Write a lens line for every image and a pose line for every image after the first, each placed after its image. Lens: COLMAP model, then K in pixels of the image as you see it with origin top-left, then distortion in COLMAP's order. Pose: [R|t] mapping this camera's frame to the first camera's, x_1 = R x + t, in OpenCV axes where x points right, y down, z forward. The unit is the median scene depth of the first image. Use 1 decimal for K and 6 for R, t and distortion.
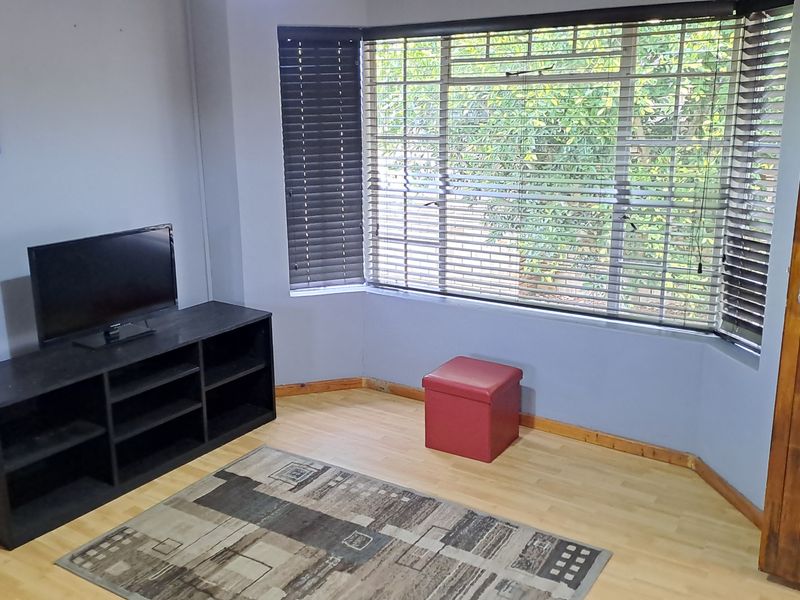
lens RADIAL K [[750.1, 0, 396.9], [0, 750.1, 284.6], [0, 0, 1]] dist [0.092111, -0.143378]
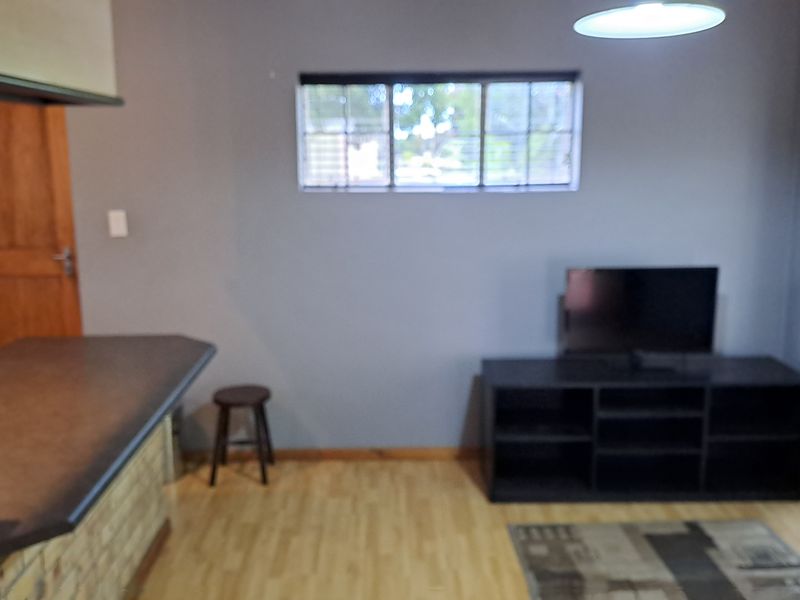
lens RADIAL K [[750.1, 0, 396.9], [0, 750.1, 284.6], [0, 0, 1]] dist [0.092111, -0.143378]
pose [[0.566861, 0.131262, -0.813289, 0.333823], [-0.184983, 0.982296, 0.029605, -0.013081], [0.802776, 0.133663, 0.581107, 0.092672]]
